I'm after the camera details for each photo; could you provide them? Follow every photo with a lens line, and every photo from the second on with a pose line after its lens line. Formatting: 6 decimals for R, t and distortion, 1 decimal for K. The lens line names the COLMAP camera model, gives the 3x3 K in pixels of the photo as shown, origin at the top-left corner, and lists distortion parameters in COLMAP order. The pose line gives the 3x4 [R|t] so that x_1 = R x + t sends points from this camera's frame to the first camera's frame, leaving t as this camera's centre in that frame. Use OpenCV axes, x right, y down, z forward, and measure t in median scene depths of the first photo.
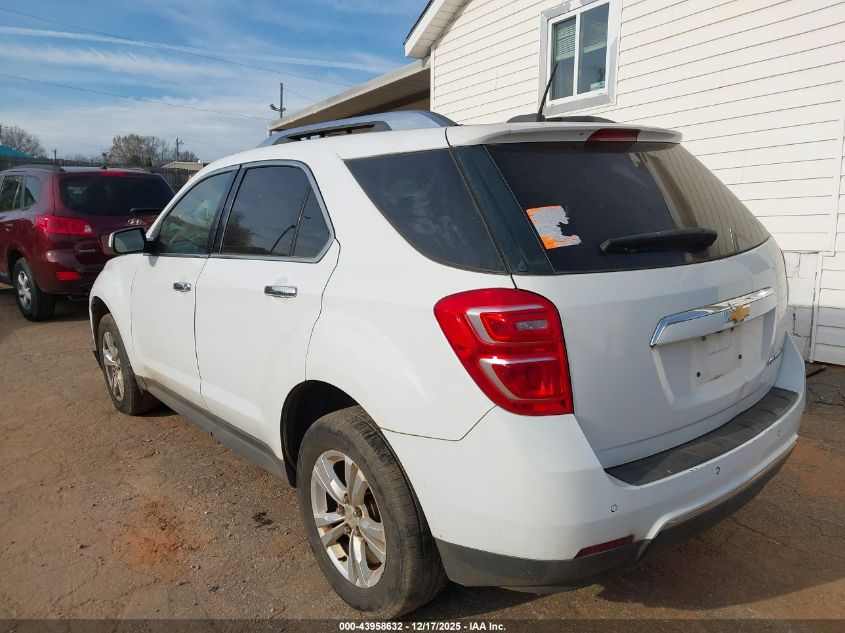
lens RADIAL K [[657.0, 0, 442.7], [0, 657.0, 314.3], [0, 0, 1]] dist [0.079215, -0.120870]
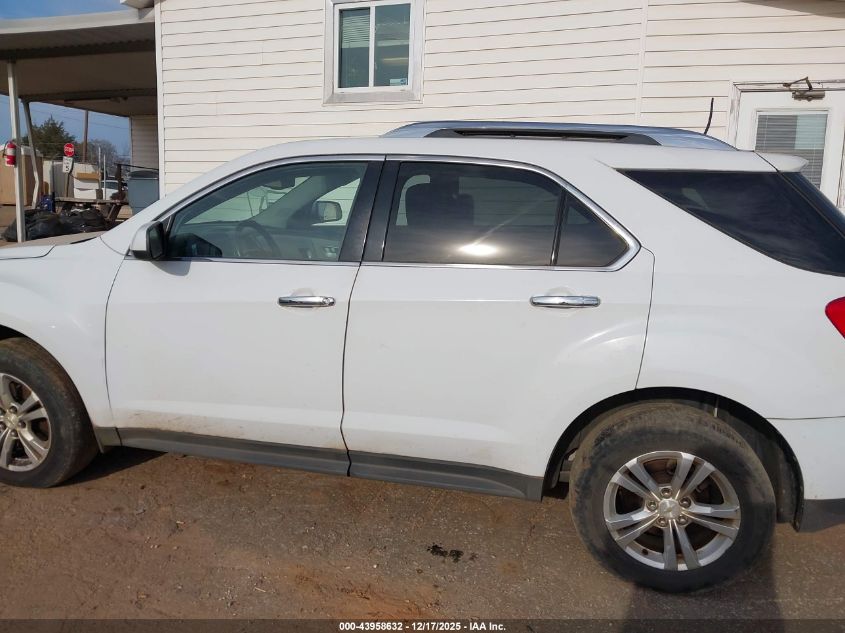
lens RADIAL K [[657.0, 0, 442.7], [0, 657.0, 314.3], [0, 0, 1]] dist [0.079215, -0.120870]
pose [[0.793277, -0.072511, 0.604527, -0.370909], [0.053779, 0.997347, 0.049059, -0.028347], [-0.606481, -0.006407, 0.795072, 0.131418]]
